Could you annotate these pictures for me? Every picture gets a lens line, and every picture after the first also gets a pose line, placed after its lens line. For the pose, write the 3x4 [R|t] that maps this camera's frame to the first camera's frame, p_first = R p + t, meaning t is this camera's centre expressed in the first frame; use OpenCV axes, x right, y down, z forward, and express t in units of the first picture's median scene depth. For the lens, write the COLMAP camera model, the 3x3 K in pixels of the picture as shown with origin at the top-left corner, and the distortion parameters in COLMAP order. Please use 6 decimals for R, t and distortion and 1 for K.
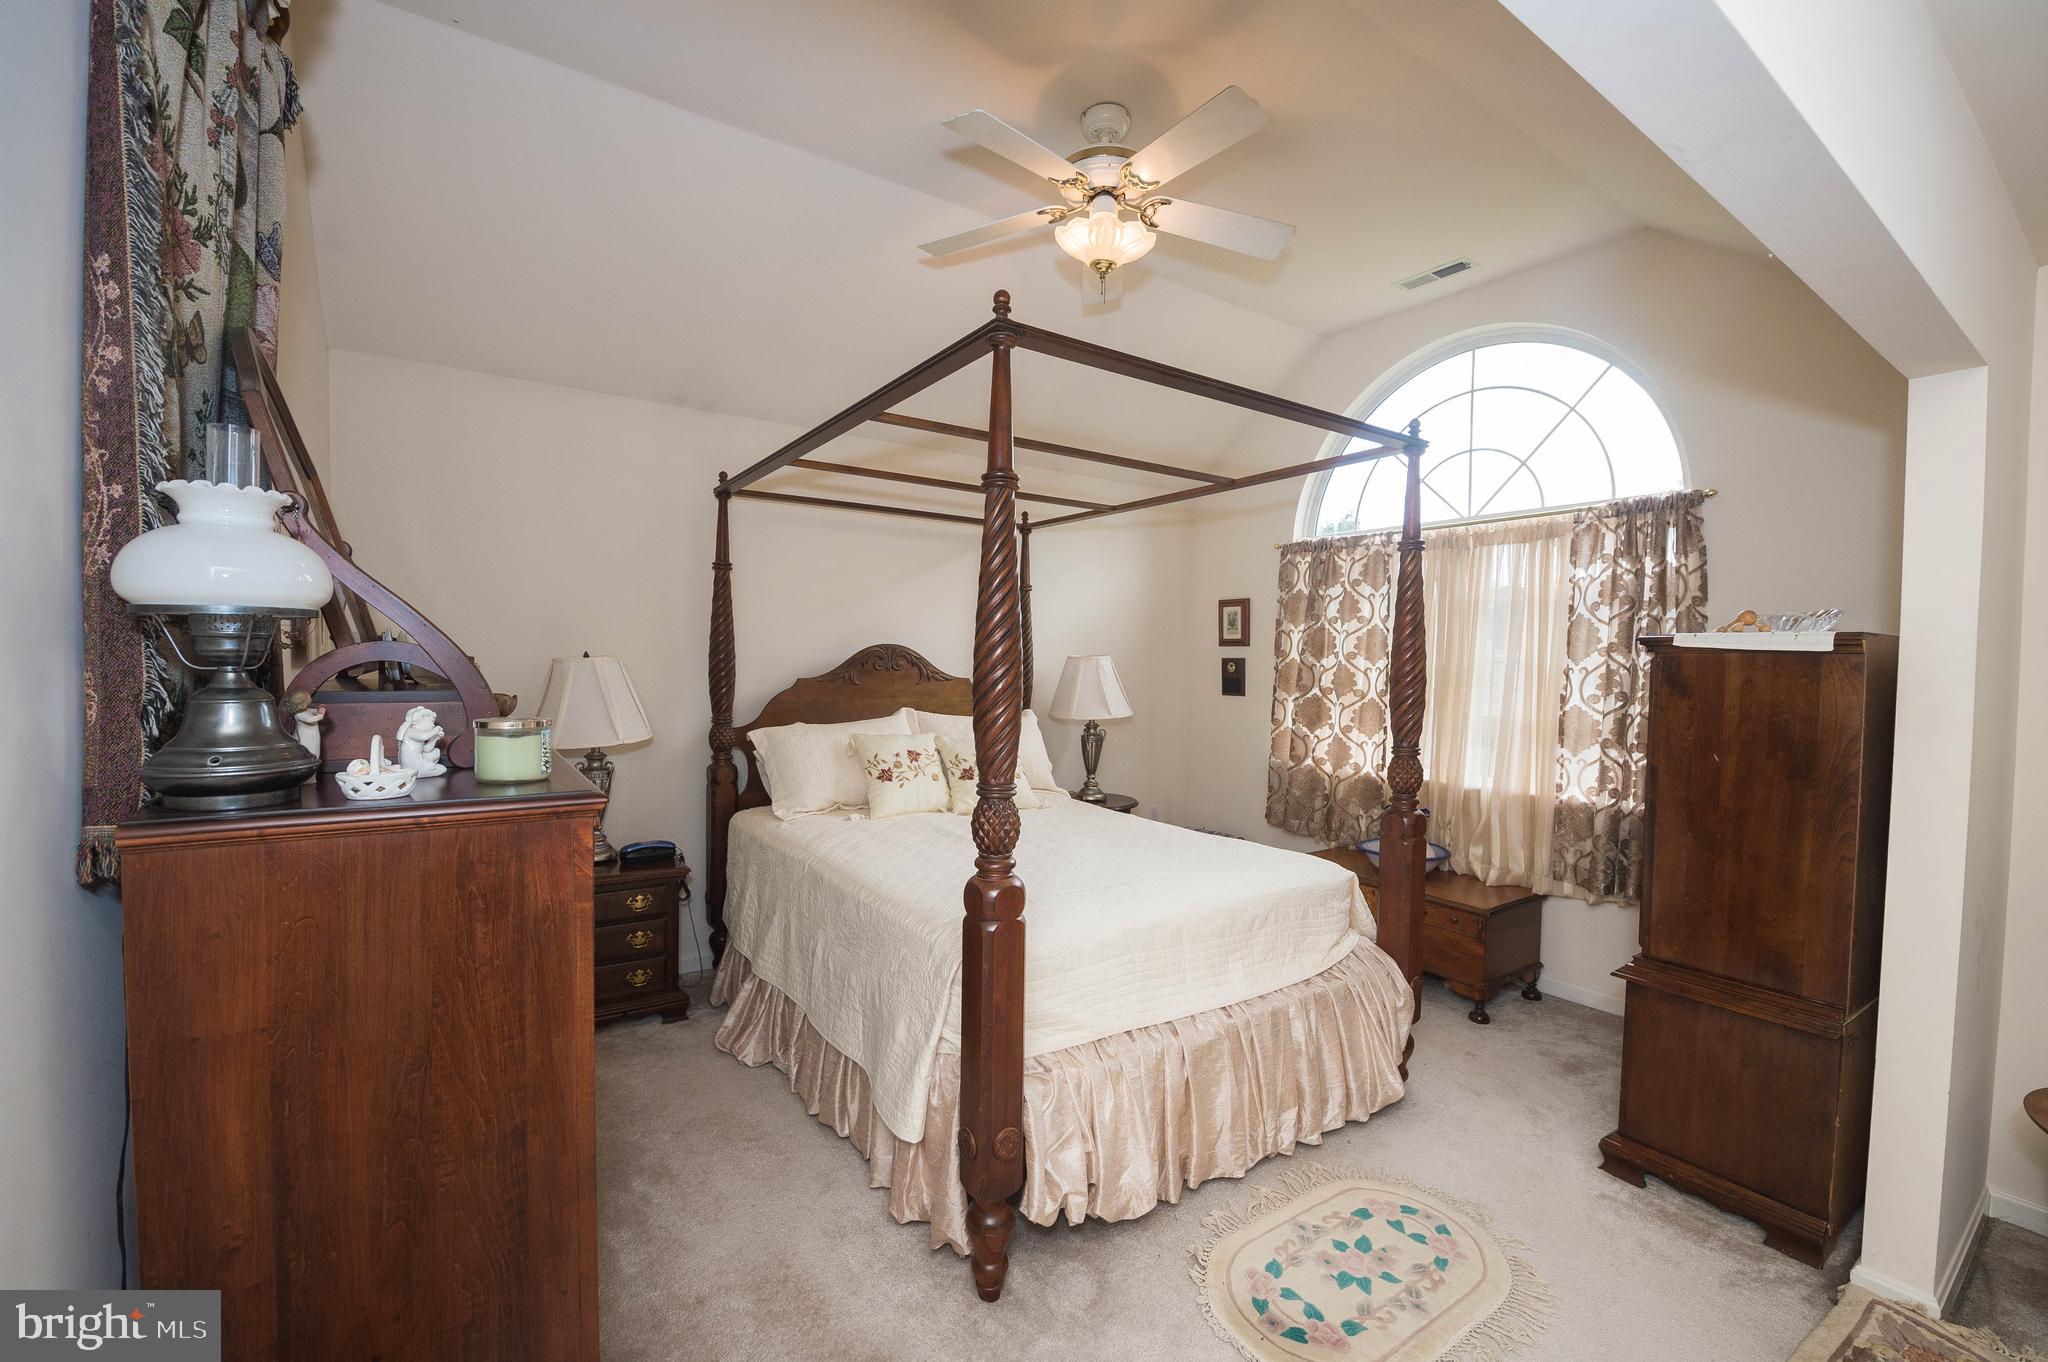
lens RADIAL K [[833.5, 0, 1019.3], [0, 833.5, 688.5], [0, 0, 1]] dist [-0.013344, -0.003680]
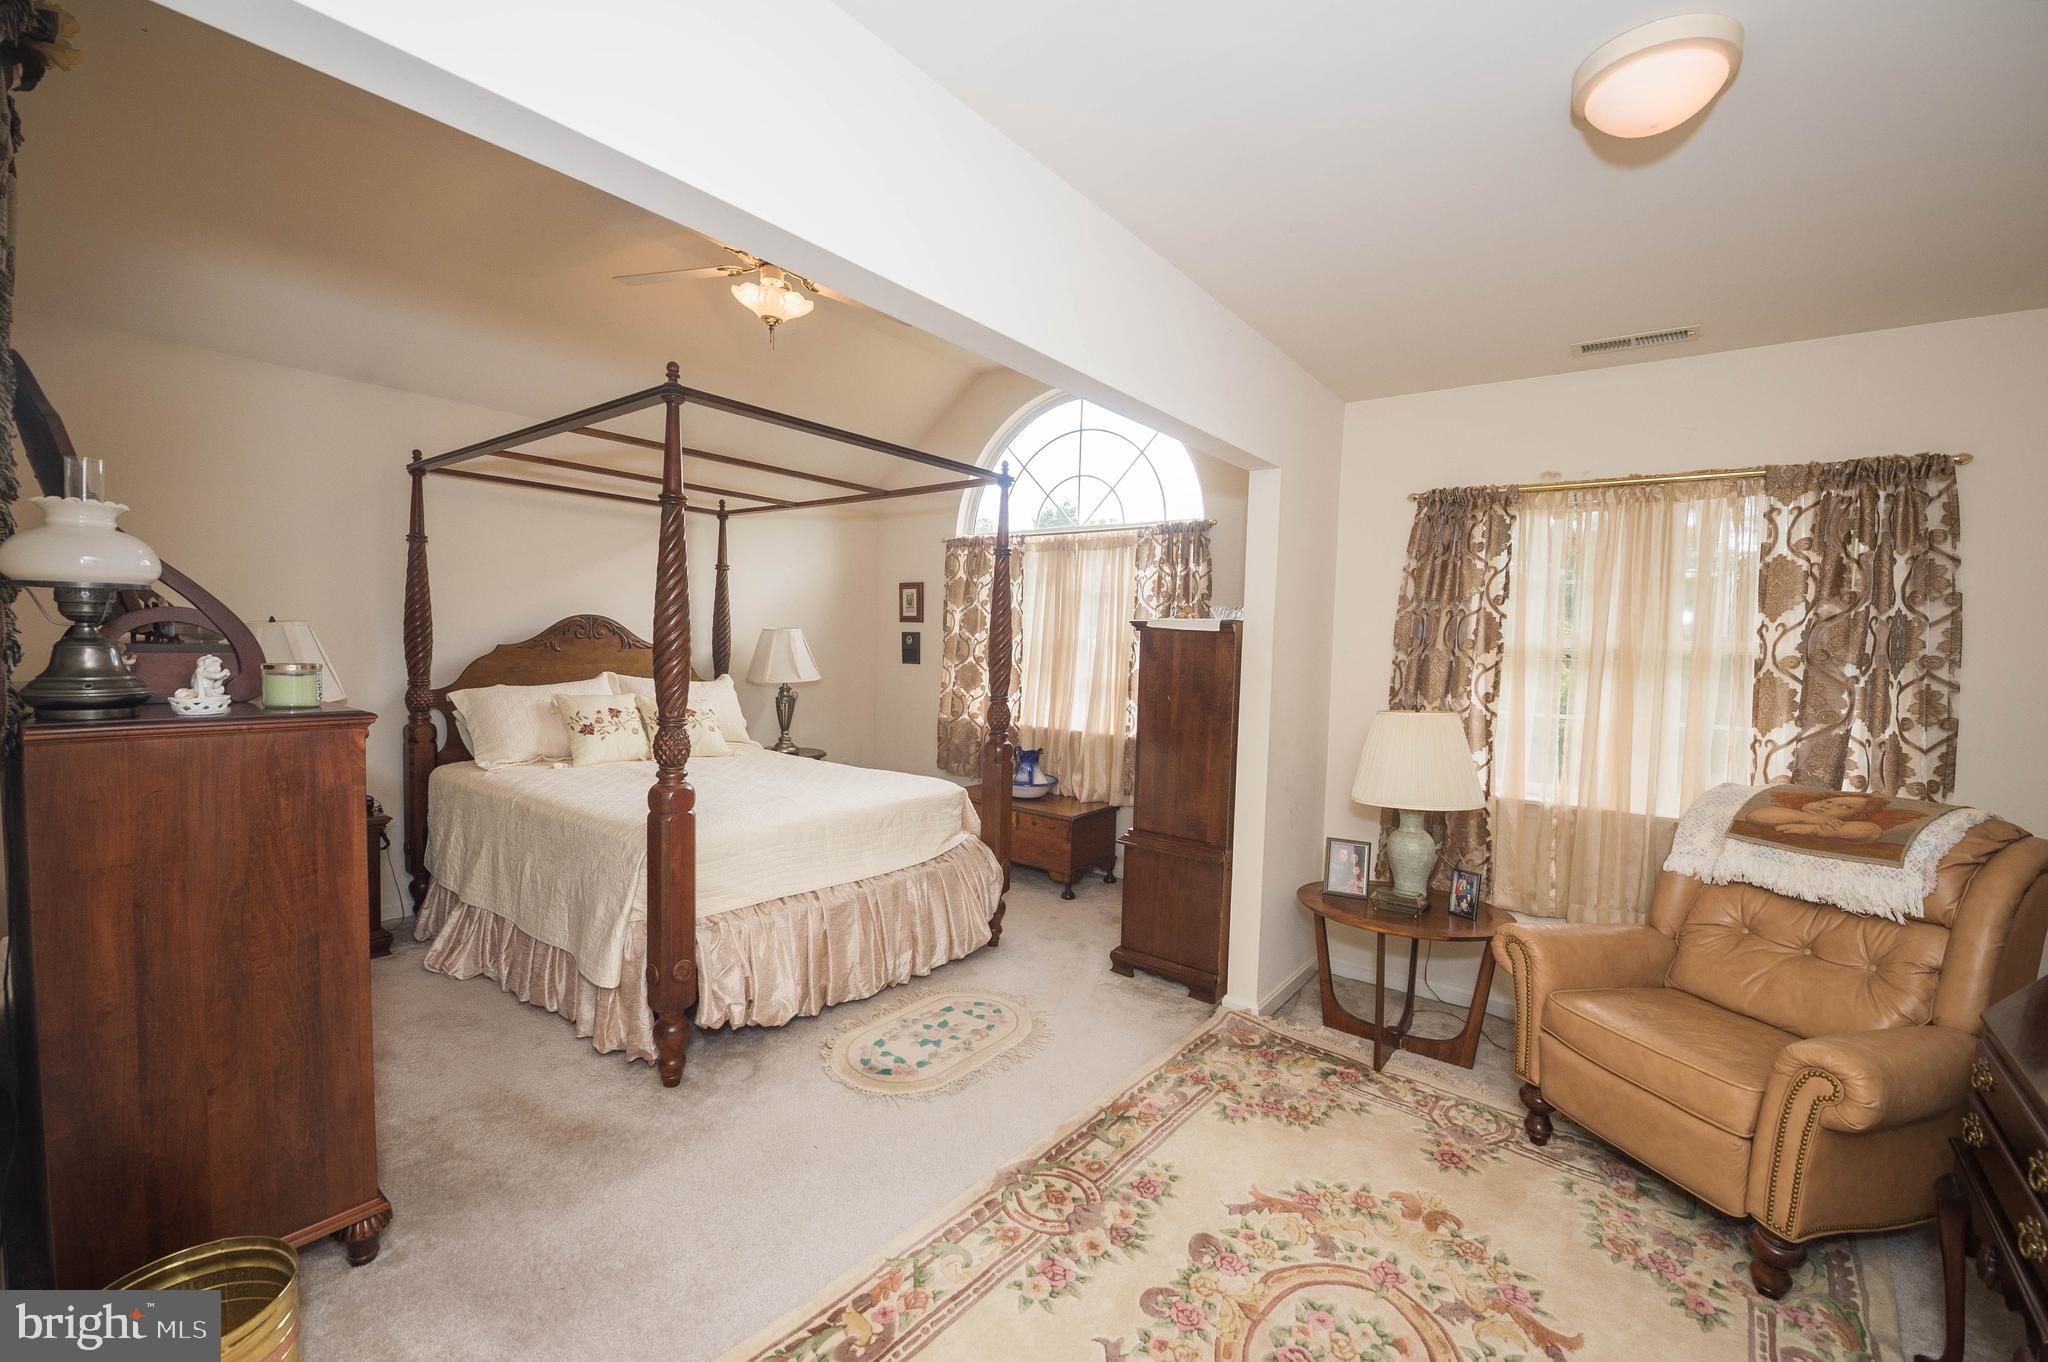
lens RADIAL K [[833.5, 0, 1019.3], [0, 833.5, 688.5], [0, 0, 1]] dist [-0.013344, -0.003680]
pose [[0.950476, -0.006326, 0.310732, 0.068917], [-0.002912, 0.999568, 0.029258, 0.017685], [-0.310783, -0.028714, 0.950047, -0.372945]]
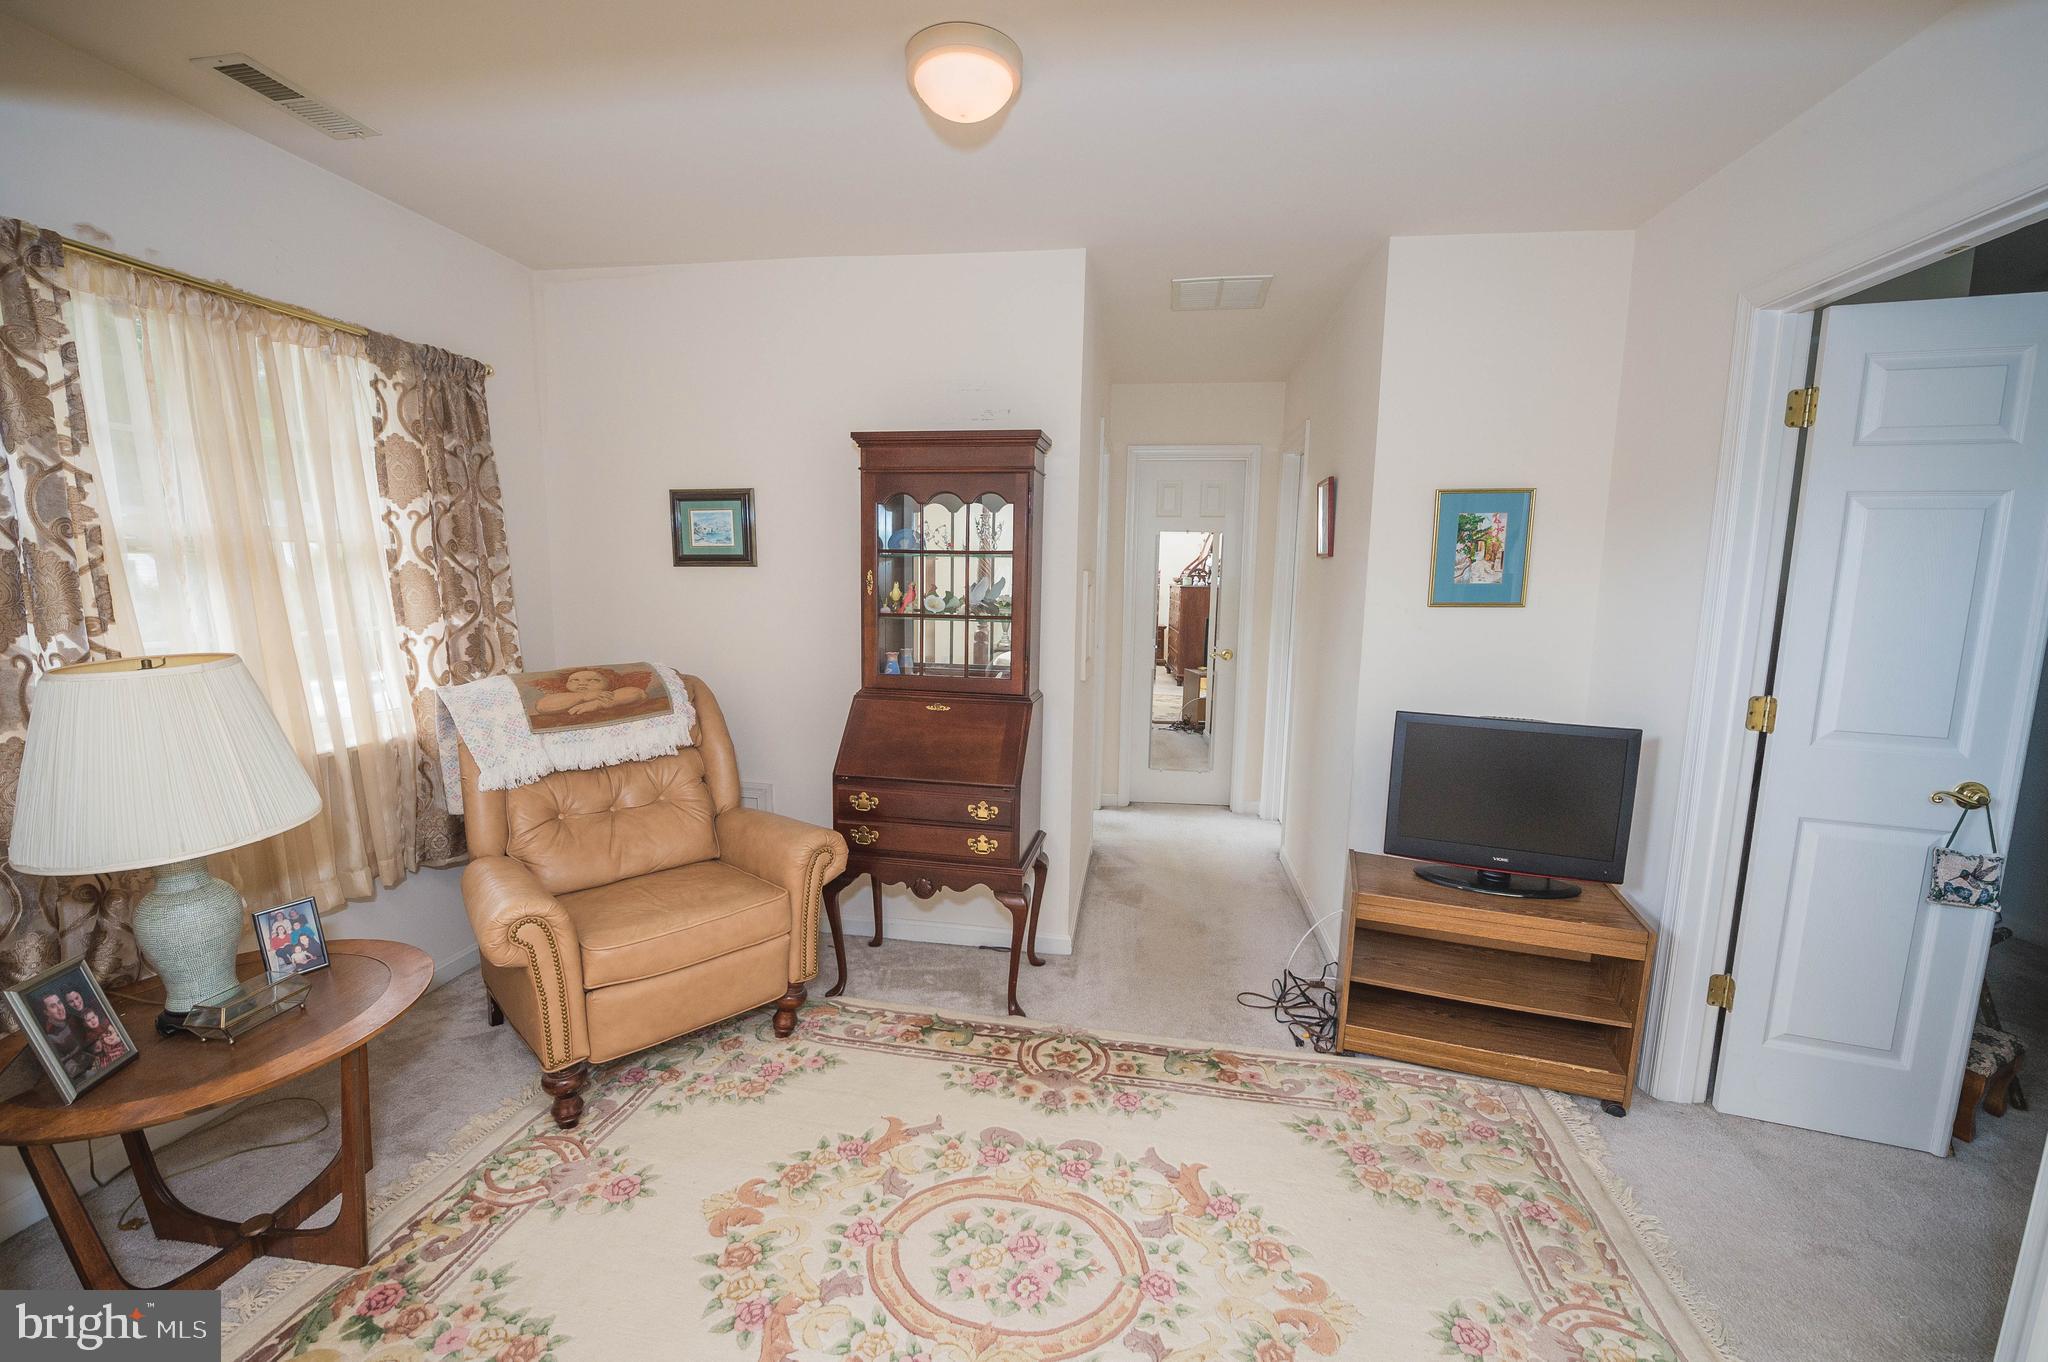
lens RADIAL K [[833.5, 0, 1019.3], [0, 833.5, 688.5], [0, 0, 1]] dist [-0.013344, -0.003680]
pose [[-0.733656, -0.120885, 0.668682, 0.109984], [-0.003423, 0.984694, 0.174259, -0.004583], [-0.679513, 0.125557, -0.722840, 0.620259]]
